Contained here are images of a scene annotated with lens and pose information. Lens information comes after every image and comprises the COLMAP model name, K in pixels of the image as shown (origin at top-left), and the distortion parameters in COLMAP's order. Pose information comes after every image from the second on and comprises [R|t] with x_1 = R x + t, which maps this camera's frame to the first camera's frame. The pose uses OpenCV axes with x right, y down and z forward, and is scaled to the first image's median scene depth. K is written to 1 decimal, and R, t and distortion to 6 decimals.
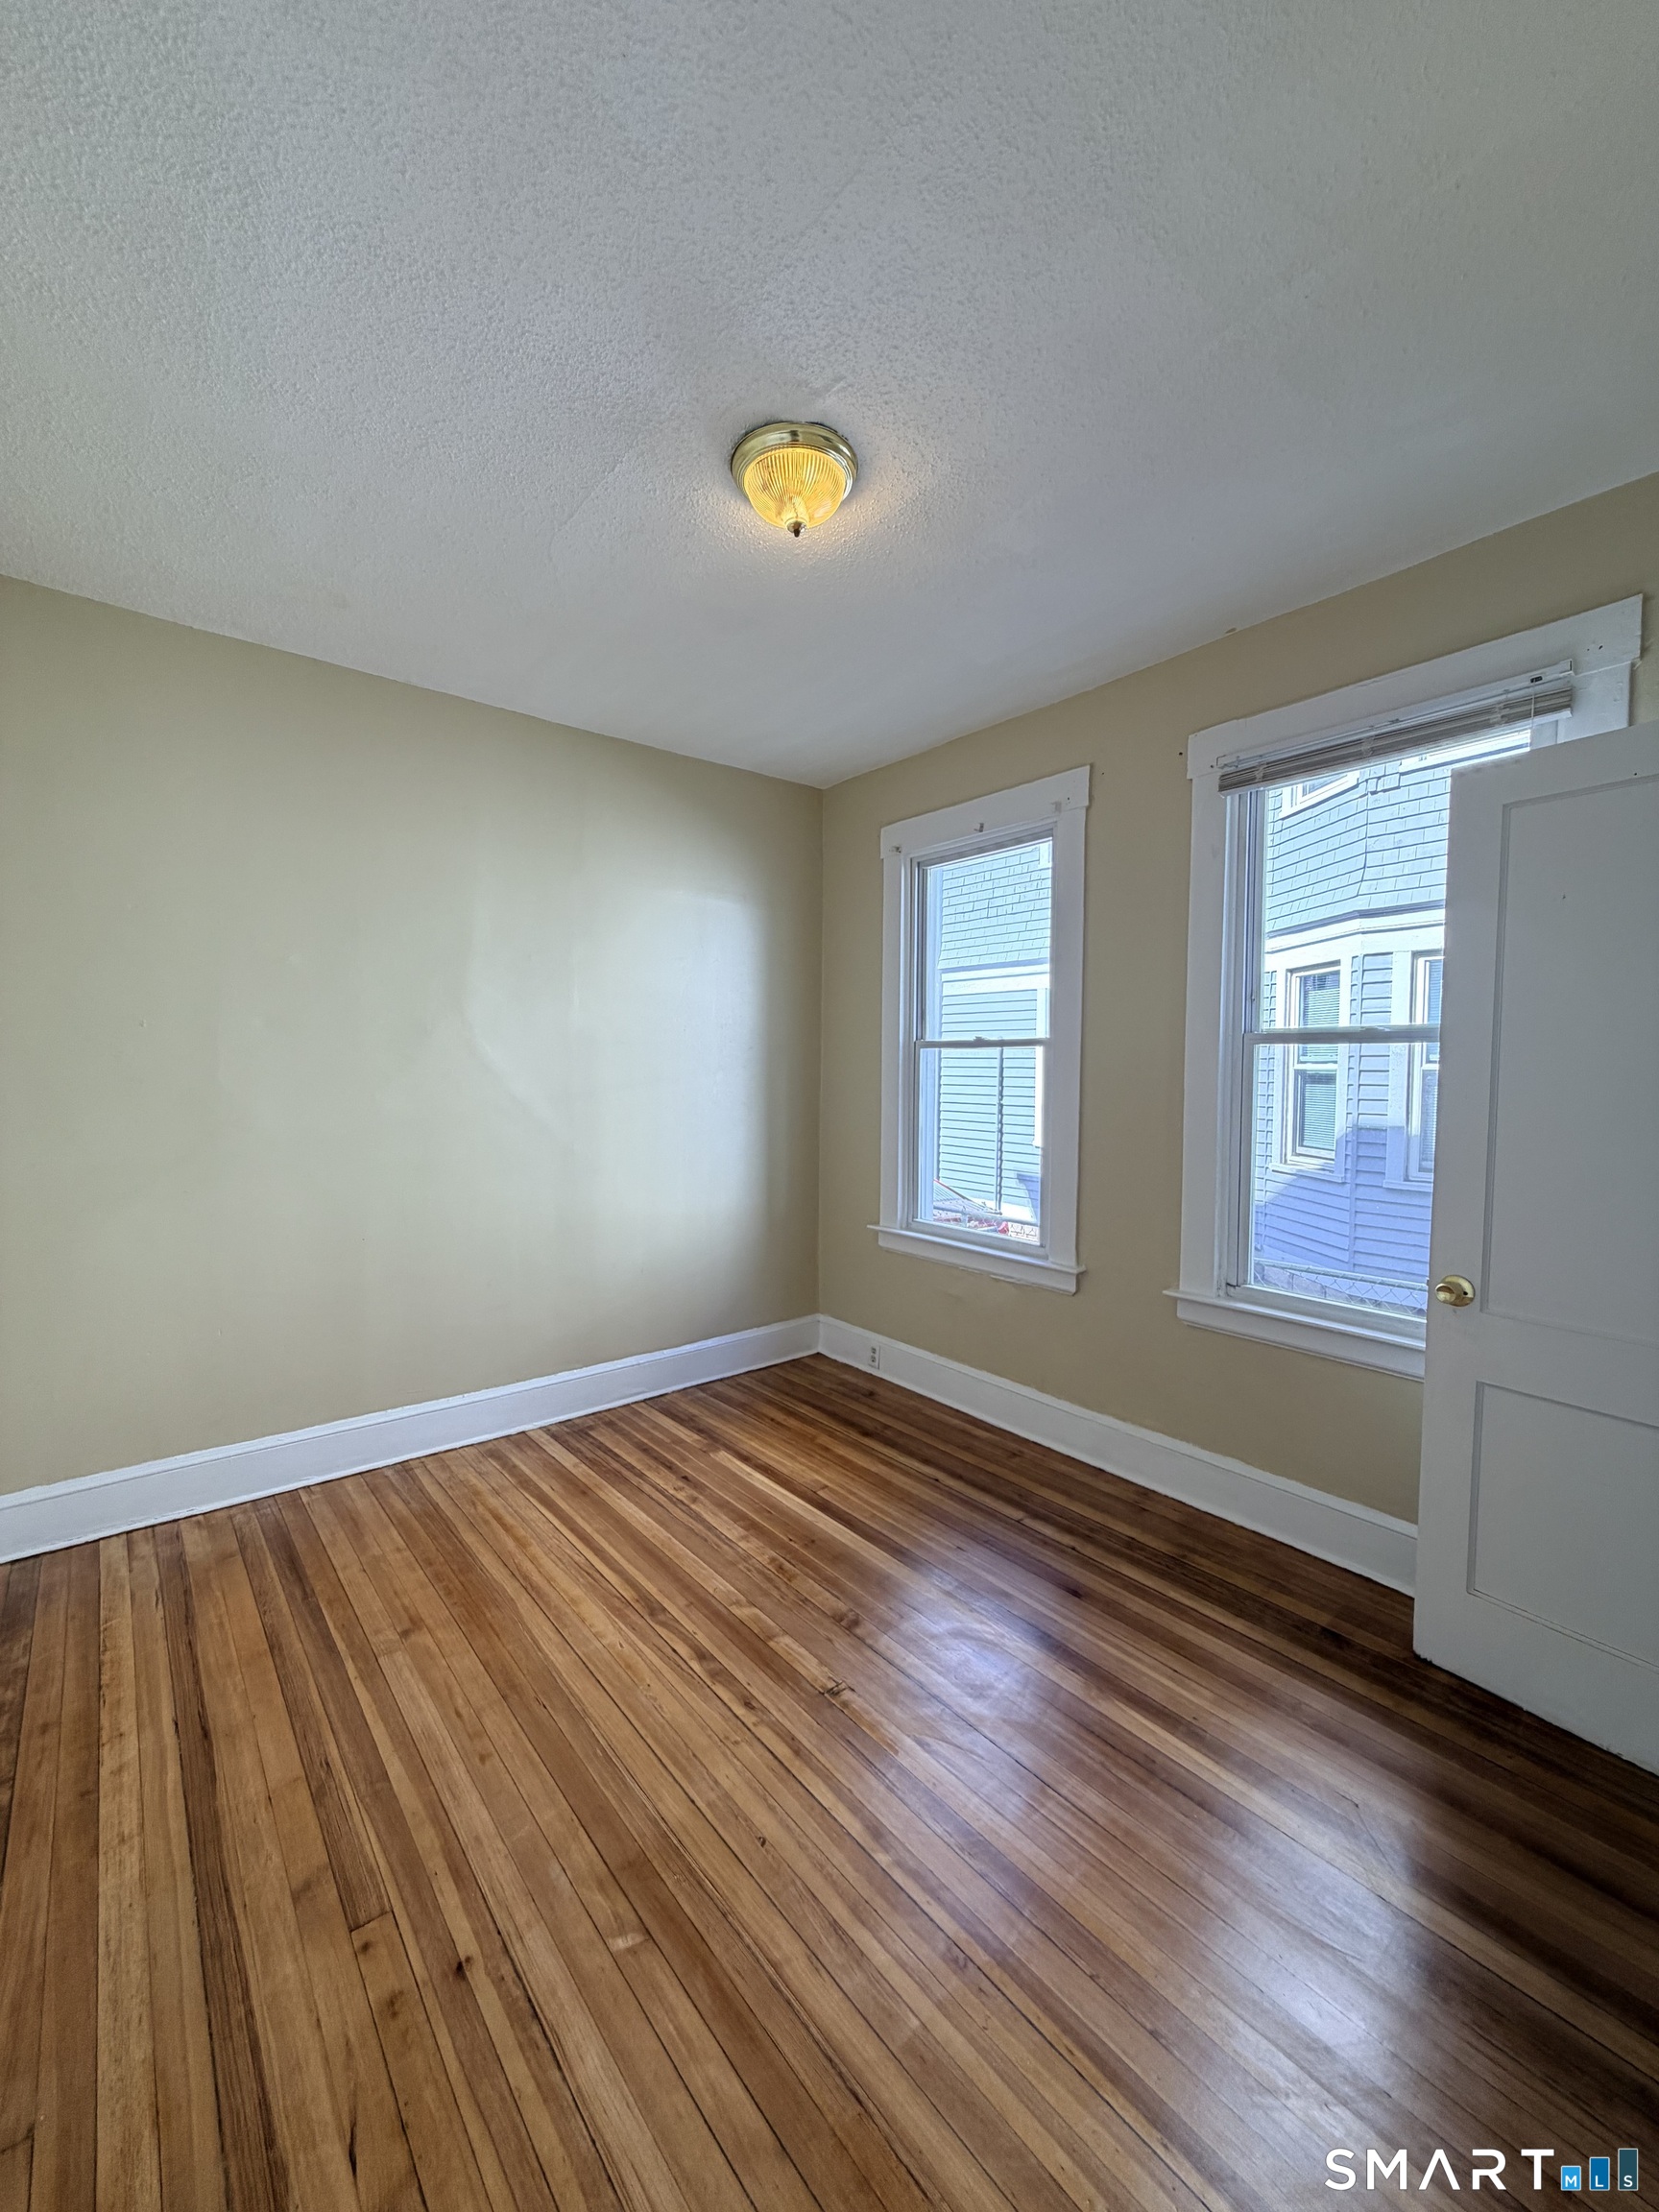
lens RADIAL K [[880.7, 0, 829.5], [0, 880.7, 1106.0], [0, 0, 1]] dist [0.001808, 0.000589]
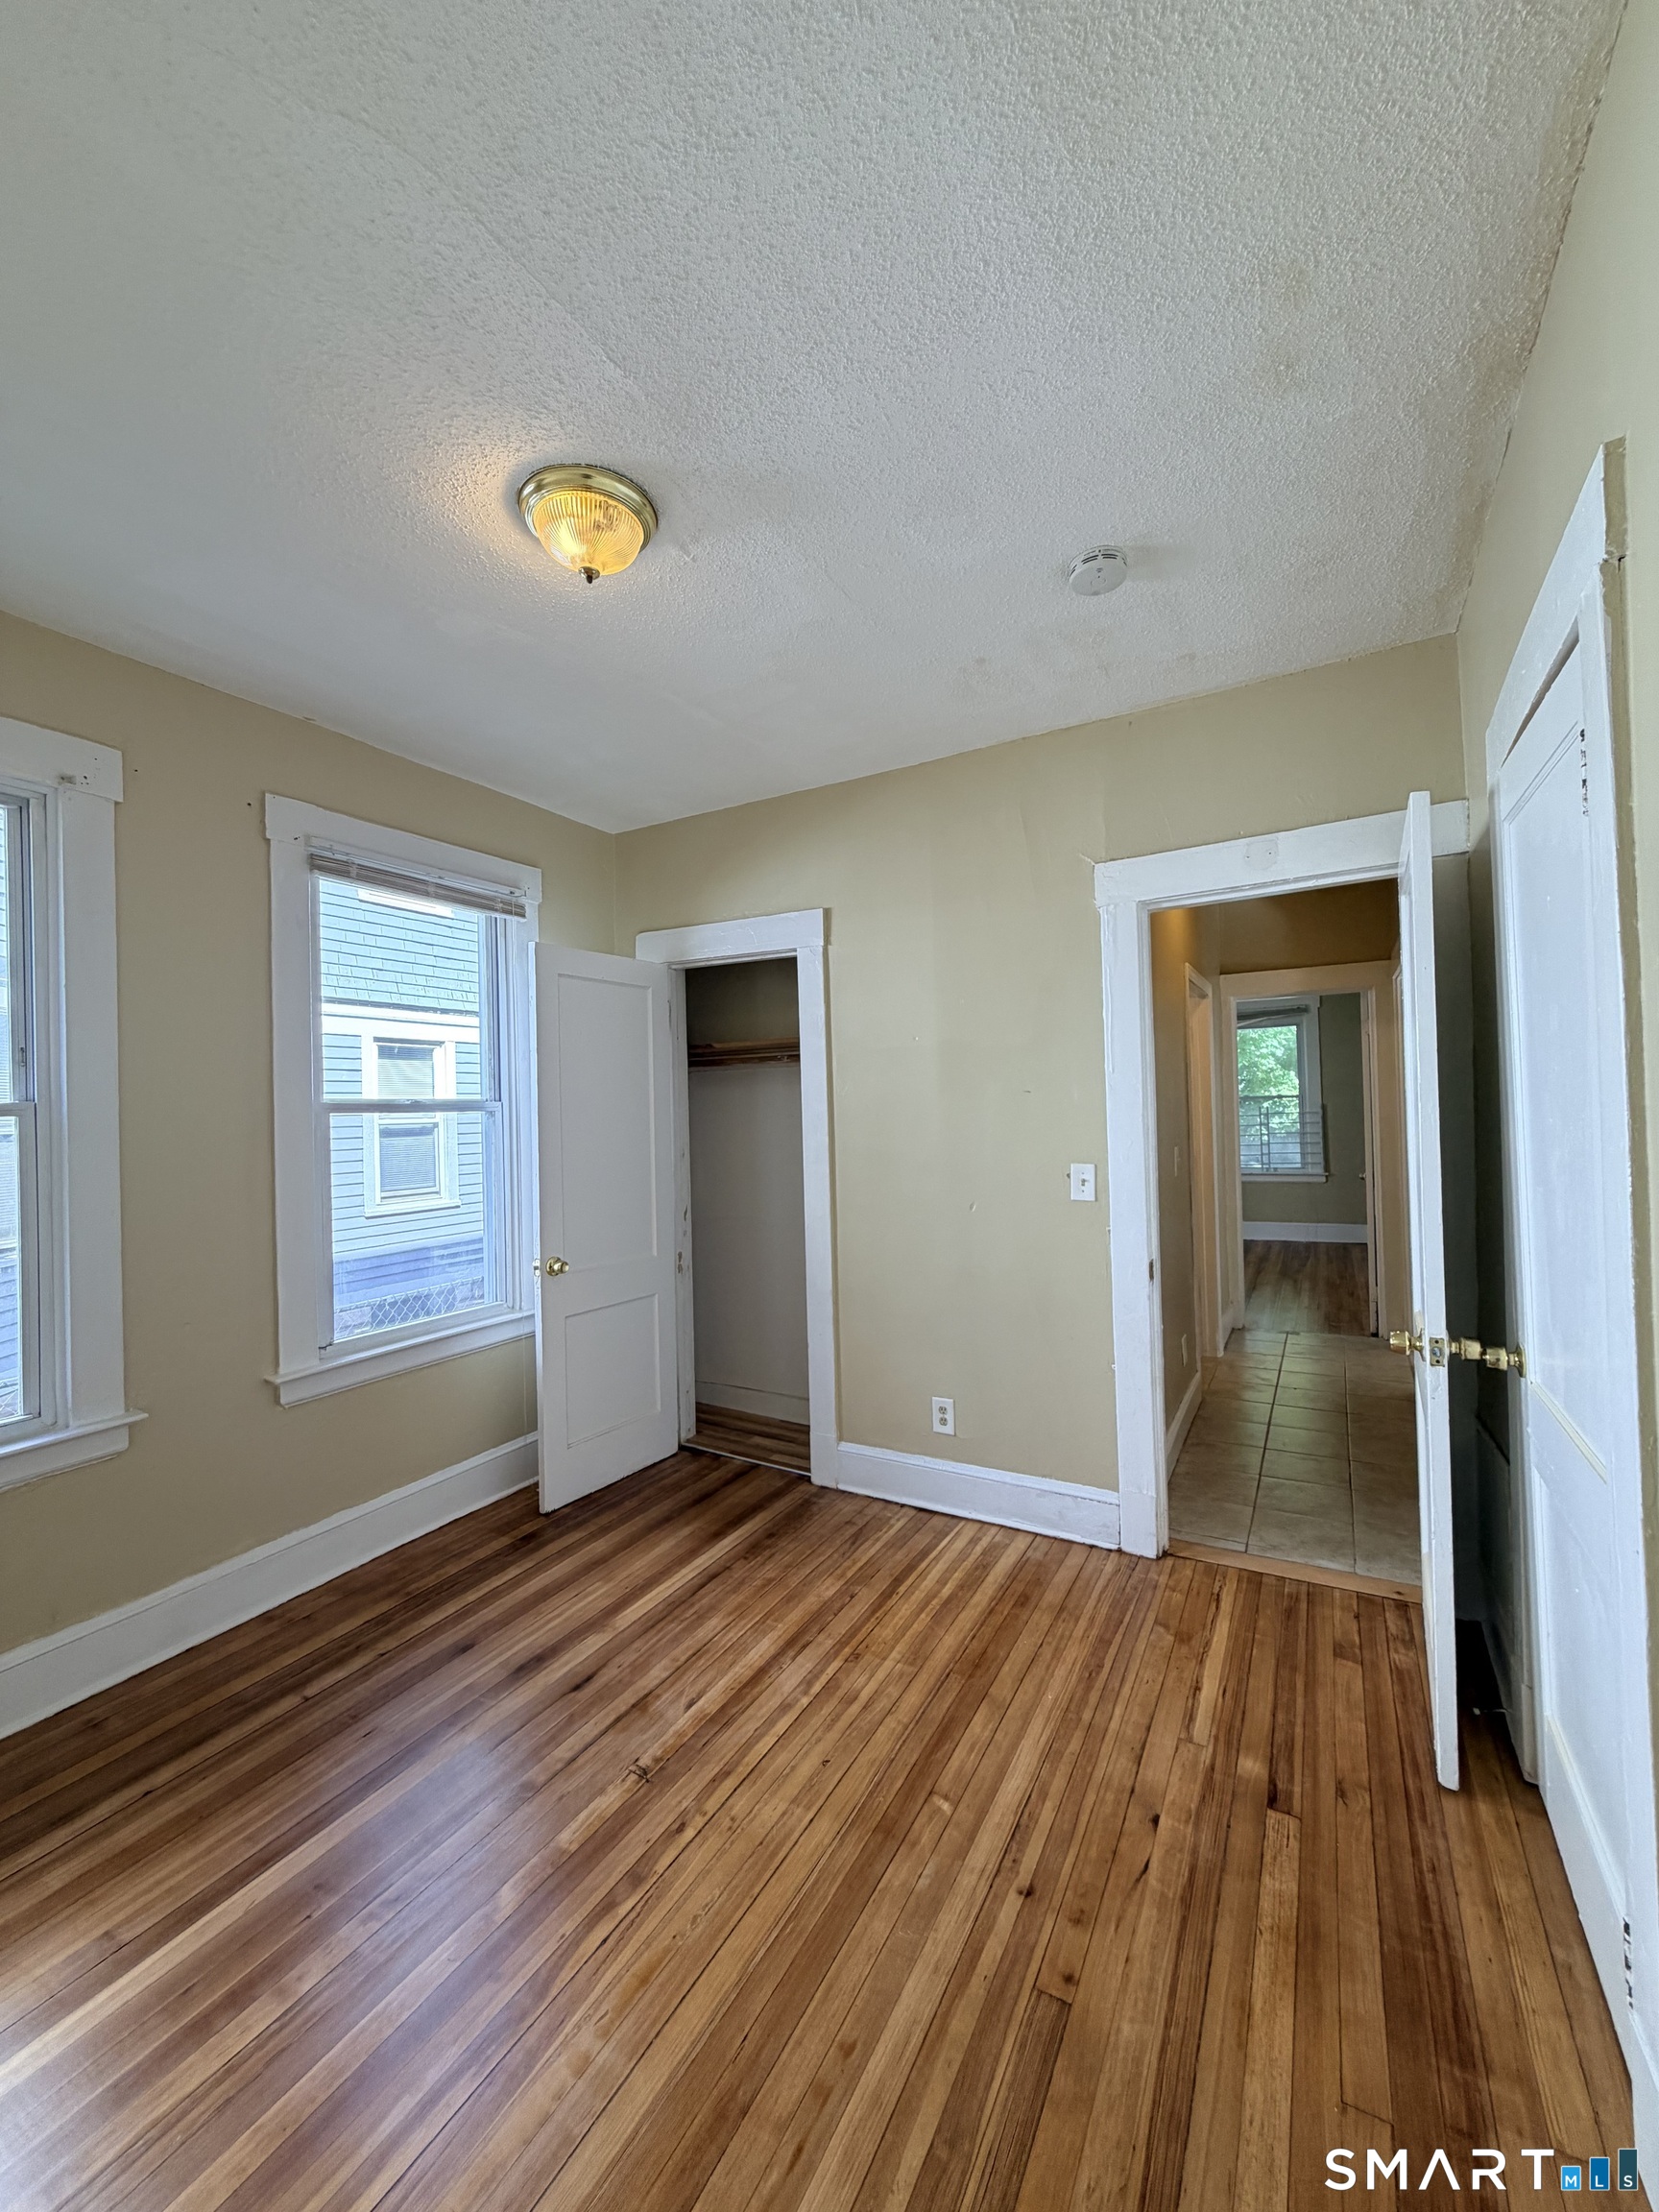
lens RADIAL K [[880.7, 0, 829.5], [0, 880.7, 1106.0], [0, 0, 1]] dist [0.001808, 0.000589]
pose [[-0.360334, 0.006262, 0.932802, -1.016408], [0.062149, 0.997917, 0.017308, -0.082793], [-0.930751, 0.064209, -0.359972, 1.138768]]
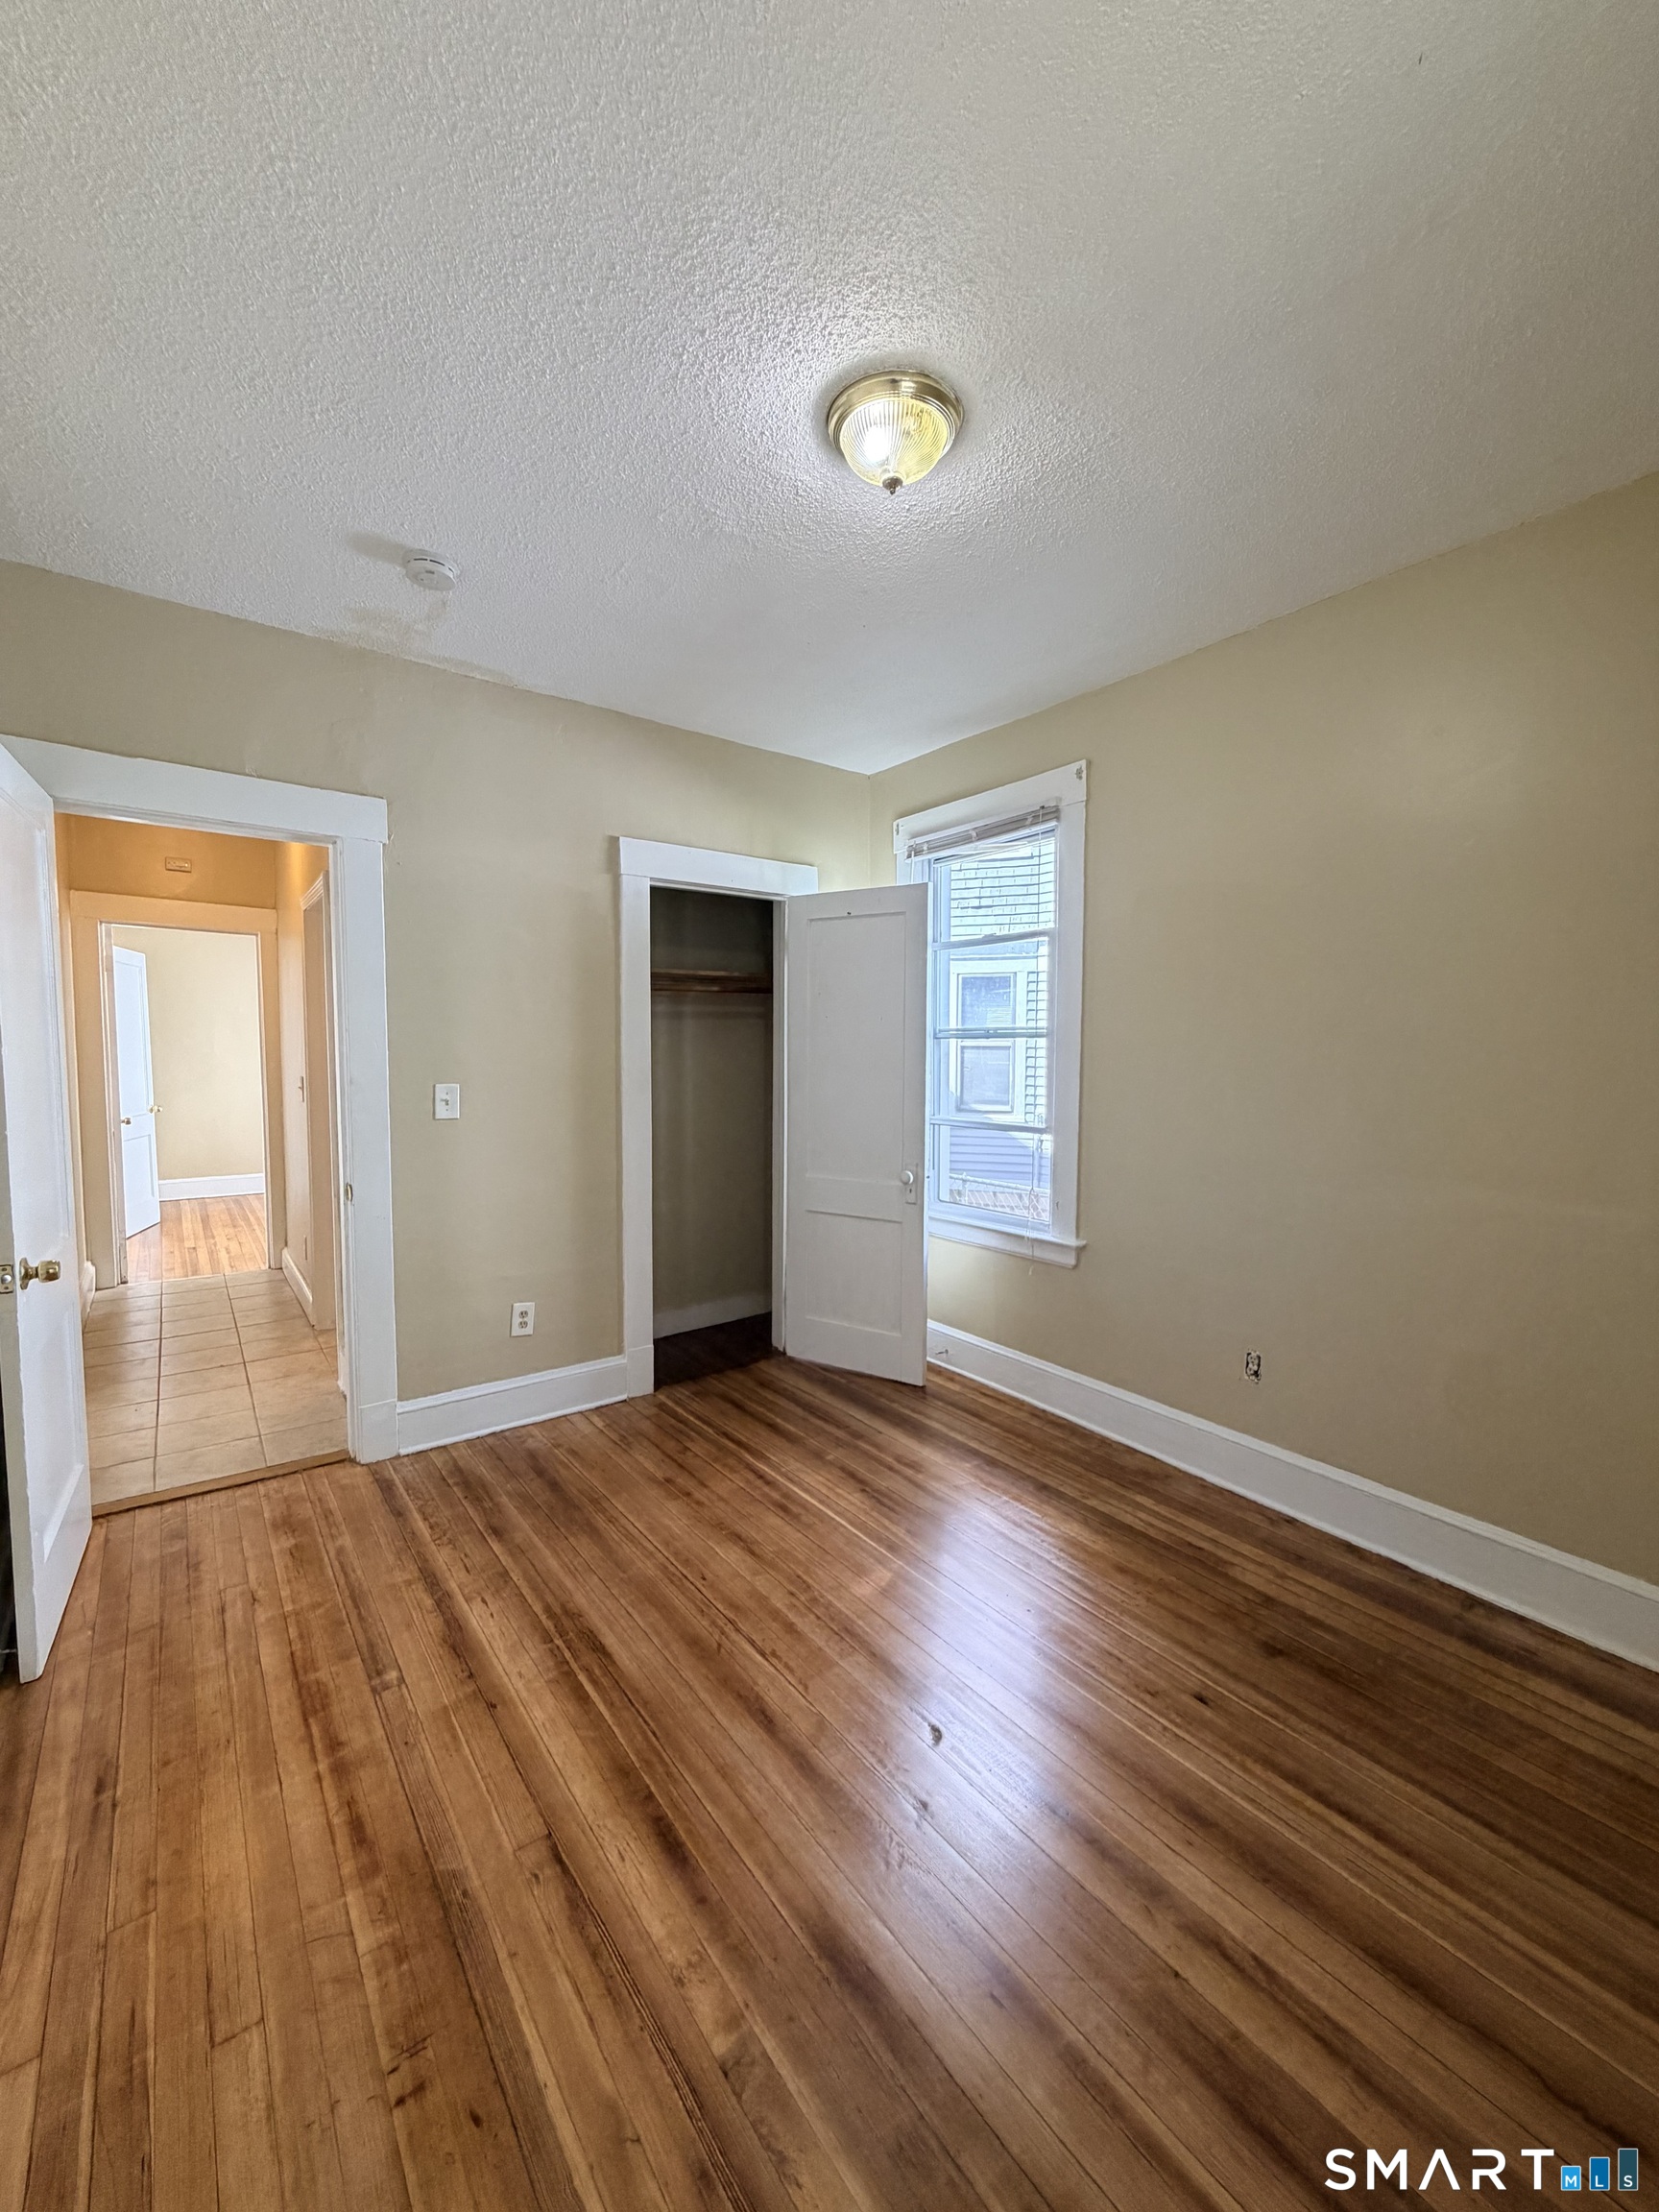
lens RADIAL K [[880.7, 0, 829.5], [0, 880.7, 1106.0], [0, 0, 1]] dist [0.001808, 0.000589]
pose [[0.999020, 0.000402, -0.044256, 2.070769], [0.000580, 0.999754, 0.022174, 0.122766], [0.044254, -0.022178, 0.998774, -2.578907]]
